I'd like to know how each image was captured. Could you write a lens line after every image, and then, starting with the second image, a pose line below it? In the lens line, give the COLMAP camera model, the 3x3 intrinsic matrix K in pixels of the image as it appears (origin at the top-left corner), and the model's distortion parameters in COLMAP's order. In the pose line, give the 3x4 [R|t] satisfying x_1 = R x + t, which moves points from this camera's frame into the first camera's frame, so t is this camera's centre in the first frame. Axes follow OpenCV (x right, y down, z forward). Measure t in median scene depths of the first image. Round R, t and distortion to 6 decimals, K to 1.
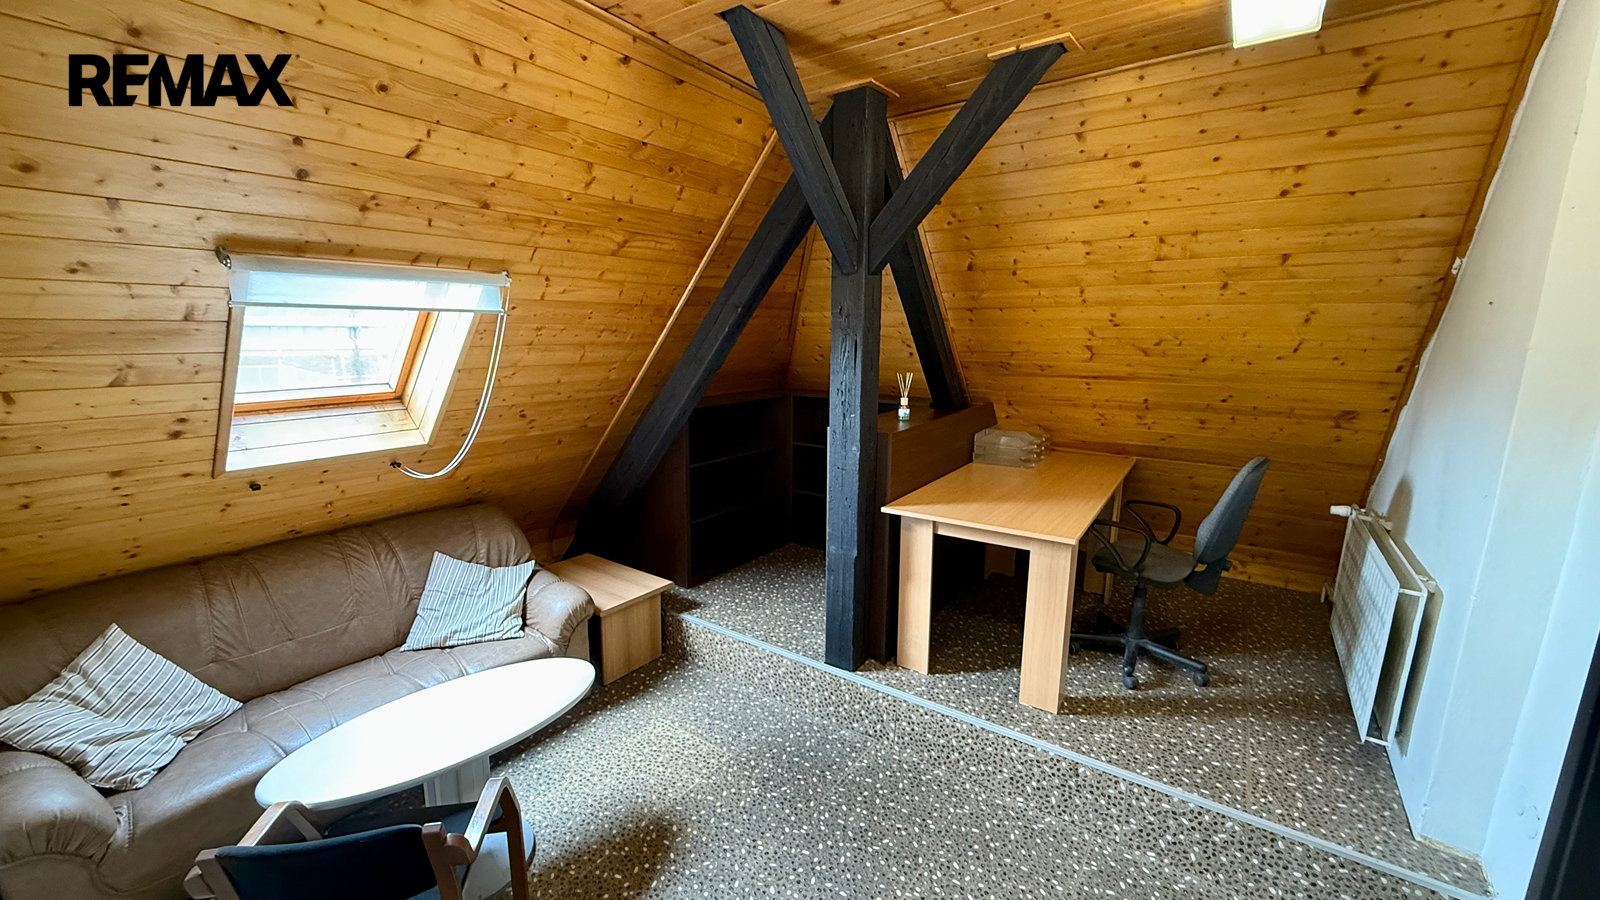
lens RADIAL K [[636.3, 0, 803.5], [0, 636.3, 457.8], [0, 0, 1]] dist [0.002539, -0.001131]
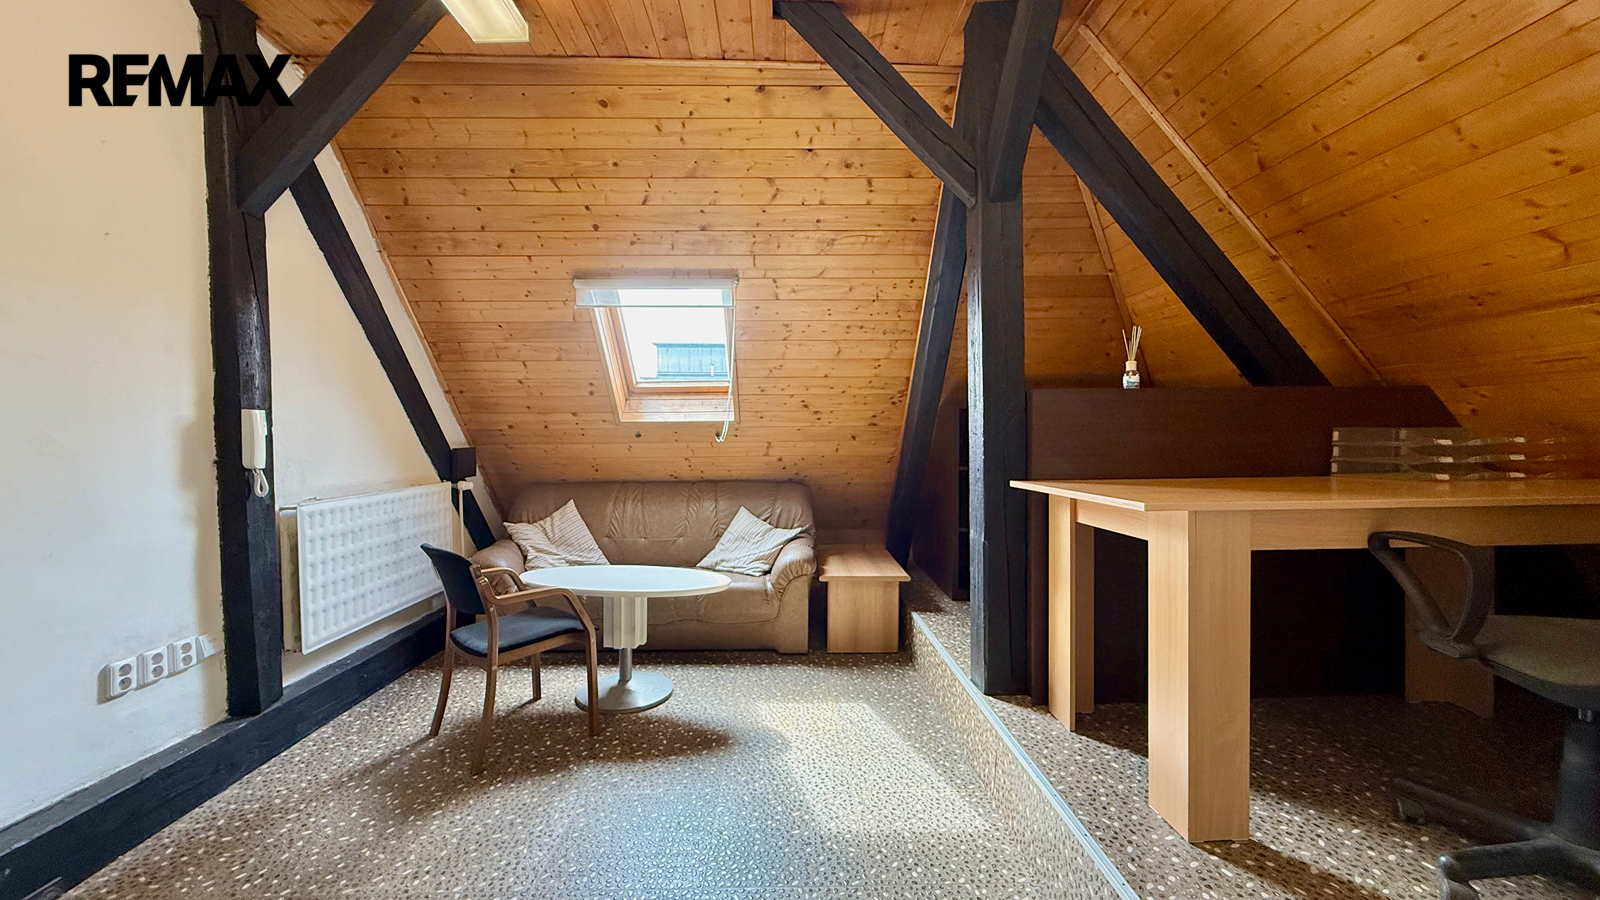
lens RADIAL K [[636.3, 0, 798.3], [0, 636.3, 451.7], [0, 0, 1]] dist [0.002539, -0.001131]
pose [[0.594787, 0.011418, -0.803802, 0.578631], [-0.146343, 0.984729, -0.094301, 0.150240], [0.790451, 0.173719, 0.587375, 0.305590]]
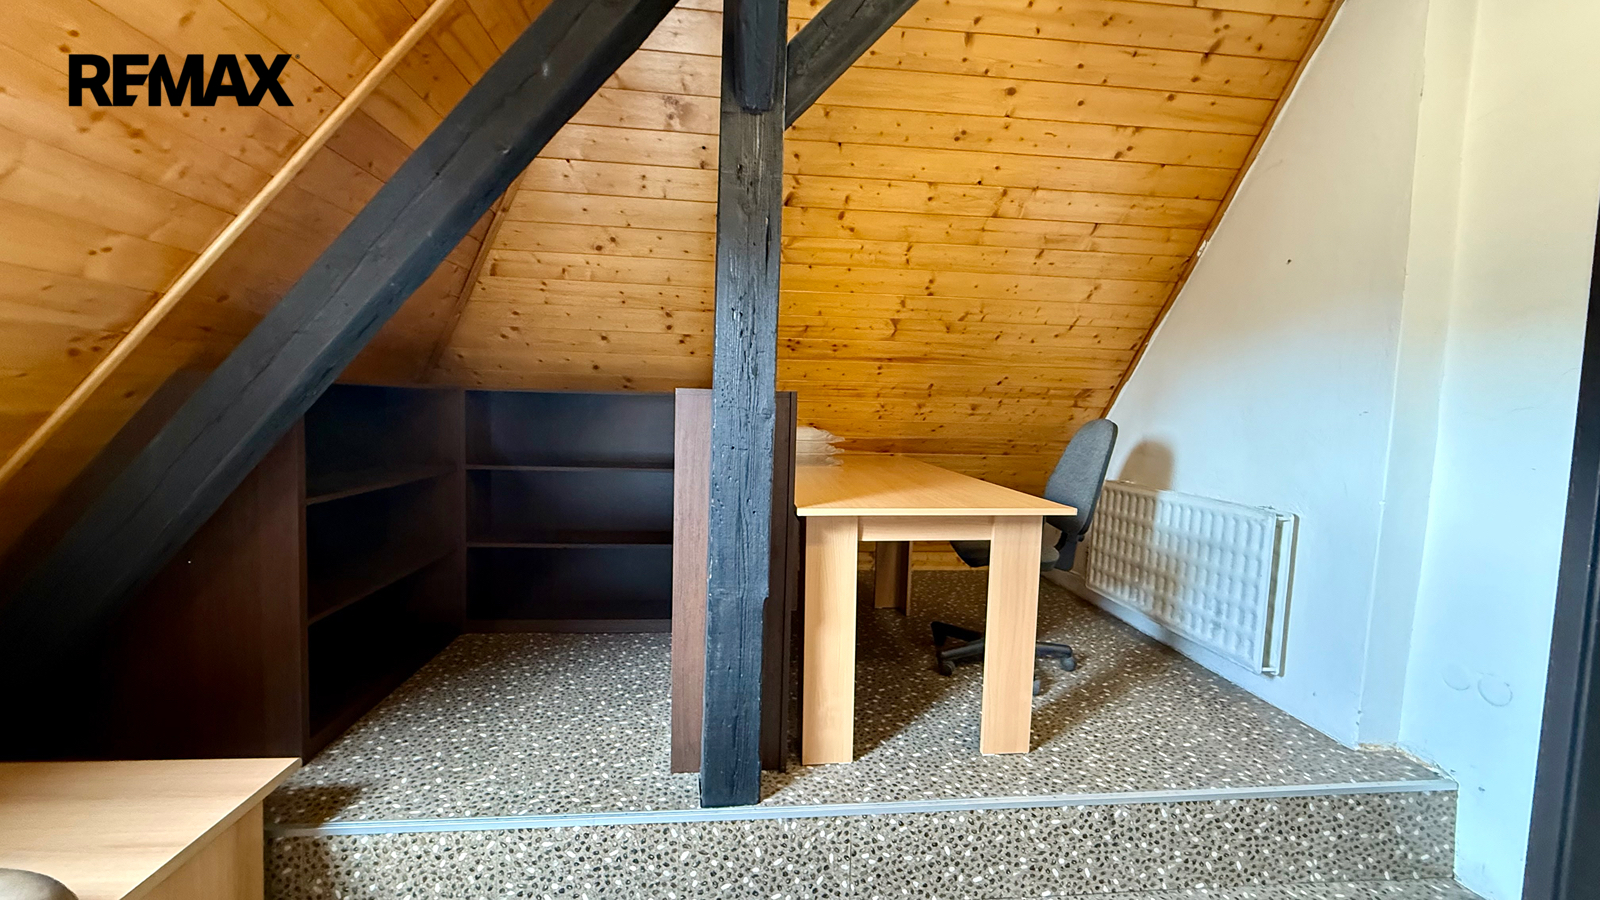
lens RADIAL K [[636.3, 0, 802.2], [0, 636.3, 452.4], [0, 0, 1]] dist [0.002539, -0.001131]
pose [[0.760106, -0.033247, 0.648948, -0.262565], [0.108429, 0.991178, -0.076222, 0.069514], [-0.640688, 0.128302, 0.757005, 0.502910]]
